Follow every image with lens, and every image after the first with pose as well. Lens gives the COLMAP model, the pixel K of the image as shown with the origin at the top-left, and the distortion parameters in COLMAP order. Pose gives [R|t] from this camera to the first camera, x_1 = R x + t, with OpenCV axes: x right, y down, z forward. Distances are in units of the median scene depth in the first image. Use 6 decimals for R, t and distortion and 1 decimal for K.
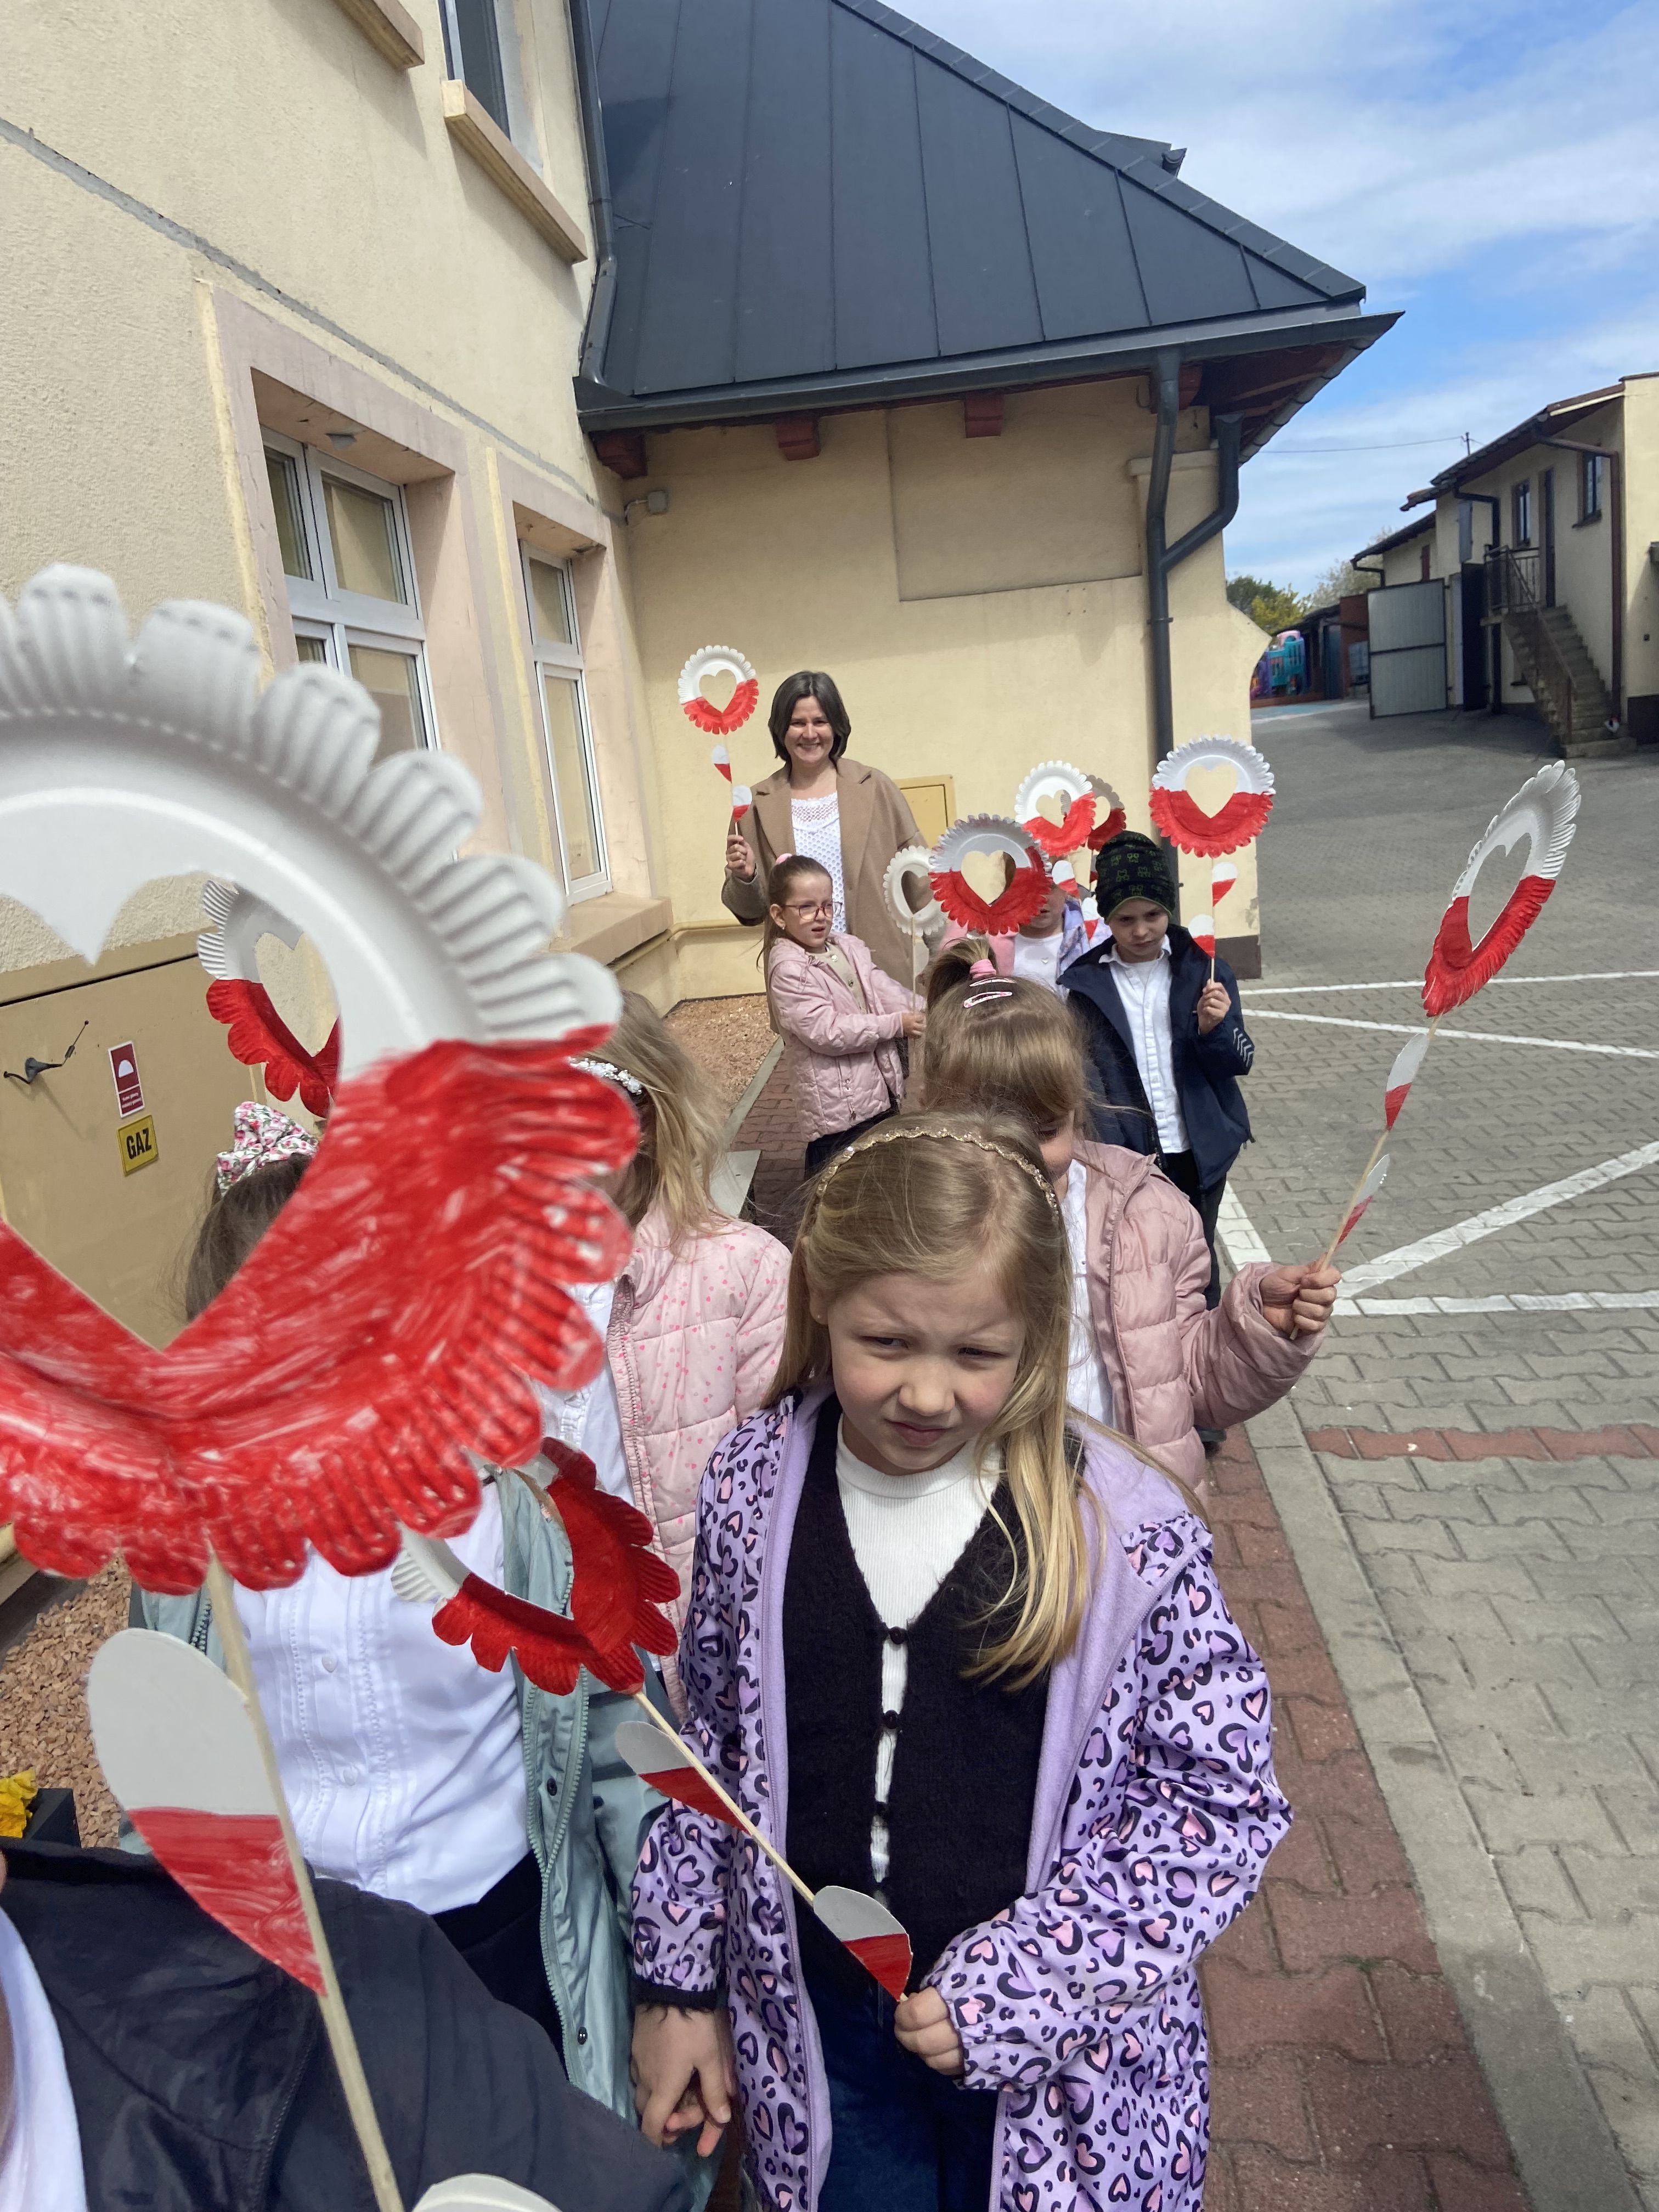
lens RADIAL K [[1627.5, 0, 829.5], [0, 1627.5, 1106.0], [0, 0, 1]] dist [0.091217, -0.157533]
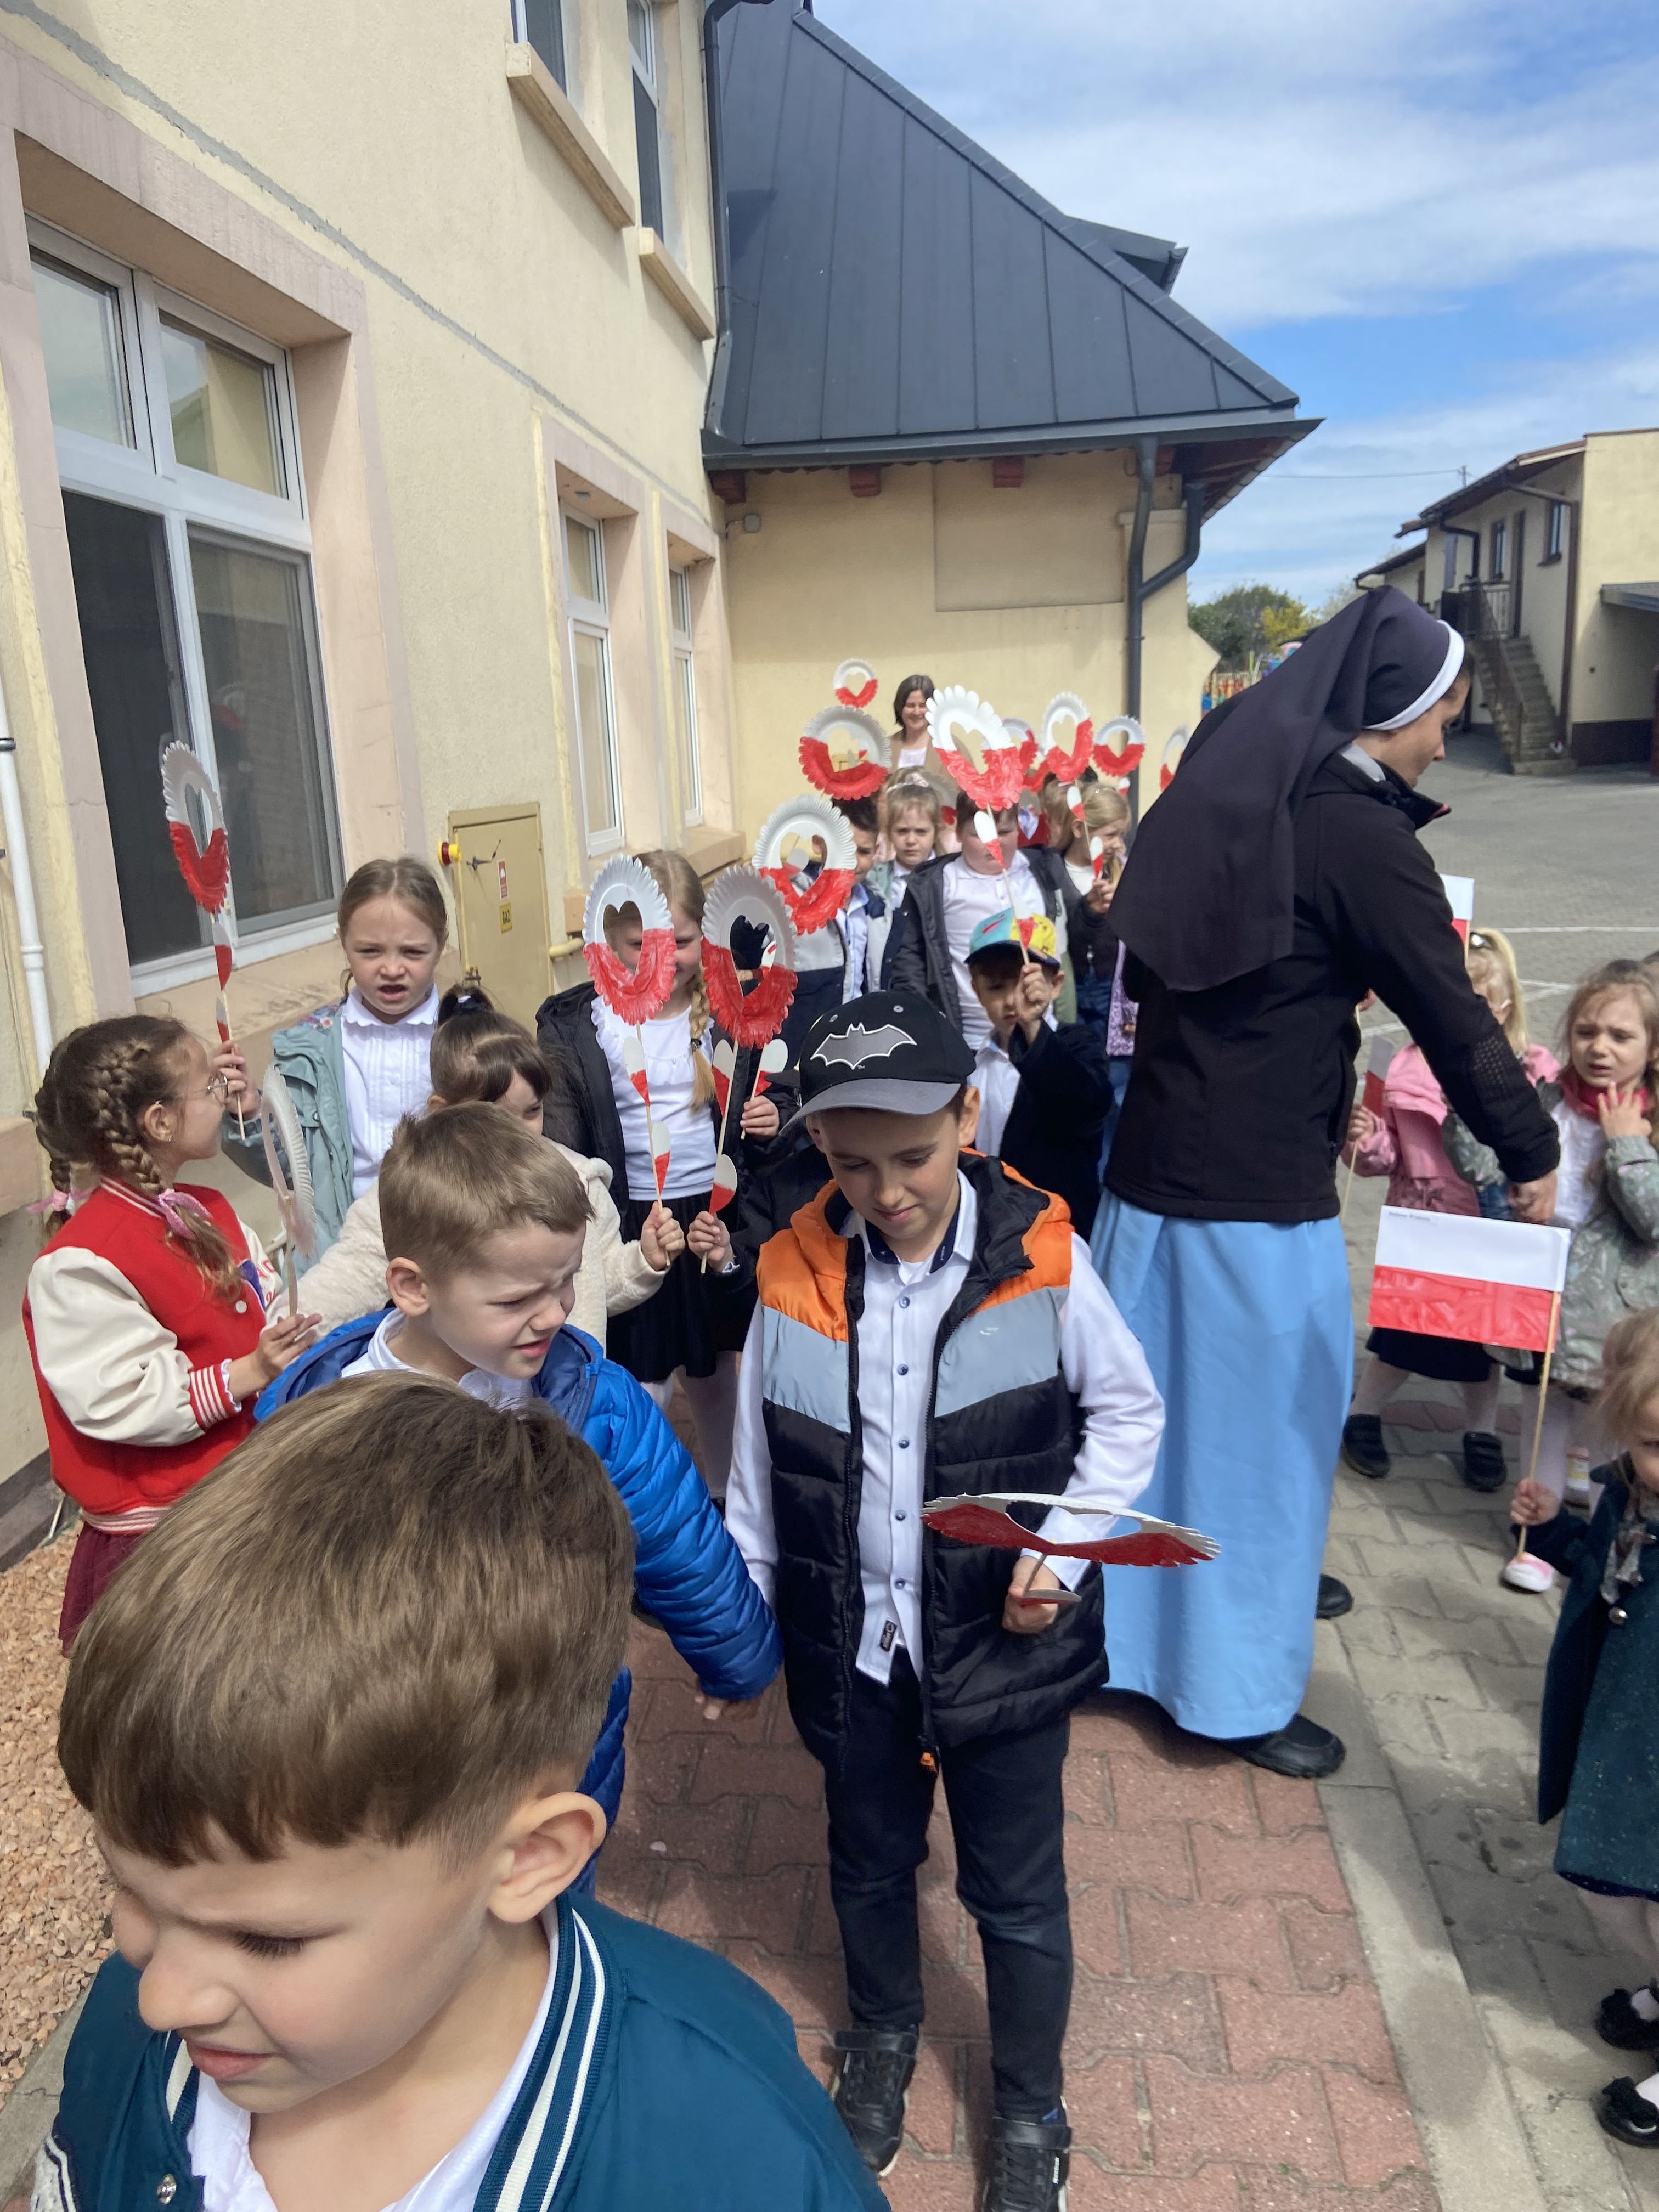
lens RADIAL K [[1658.3, 0, 816.6], [0, 1658.3, 1158.4], [0, 0, 1]] dist [0.087569, -0.170129]
pose [[0.998385, 0.056803, 0.000966, -0.027899], [-0.056802, 0.997784, 0.034653, 0.083489], [0.001004, -0.034652, 0.999399, -0.336983]]
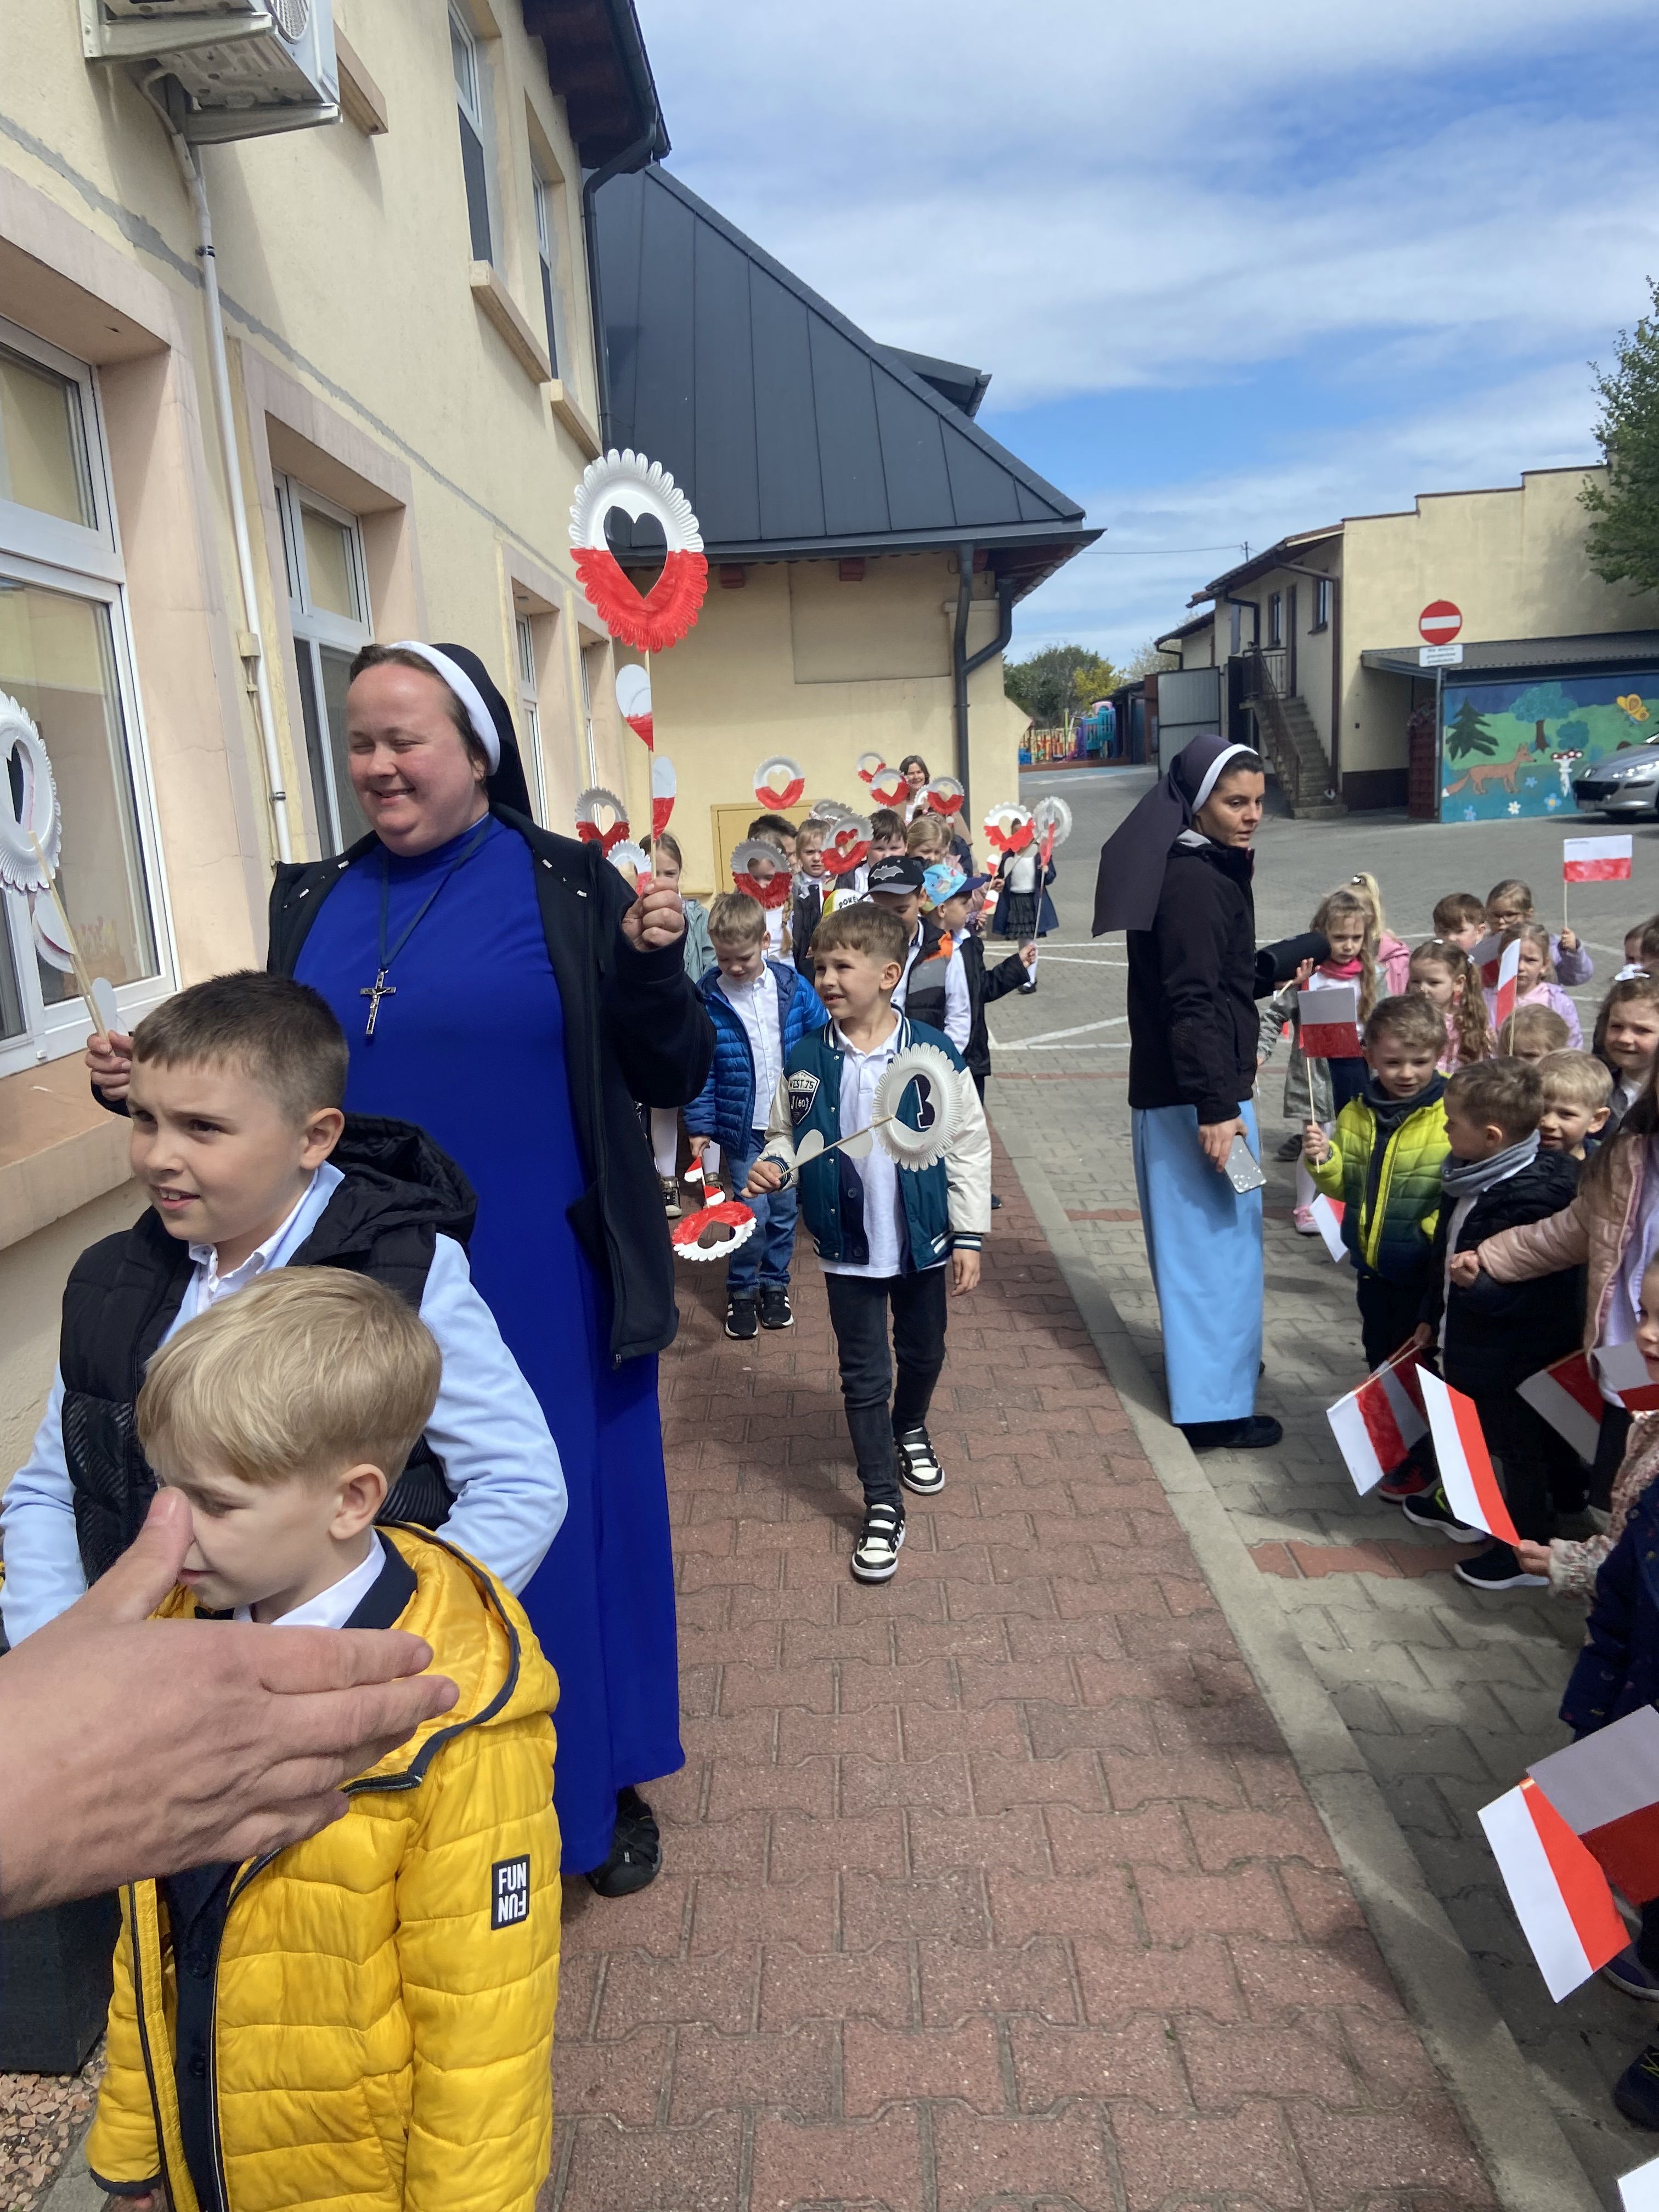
lens RADIAL K [[1673.4, 0, 834.8], [0, 1673.4, 1181.1], [0, 0, 1]] dist [0.102552, -0.280816]
pose [[0.994374, 0.020685, 0.103885, -0.075110], [-0.021855, 0.999710, 0.010135, 0.141623], [-0.103645, -0.012348, 0.994538, -0.583740]]
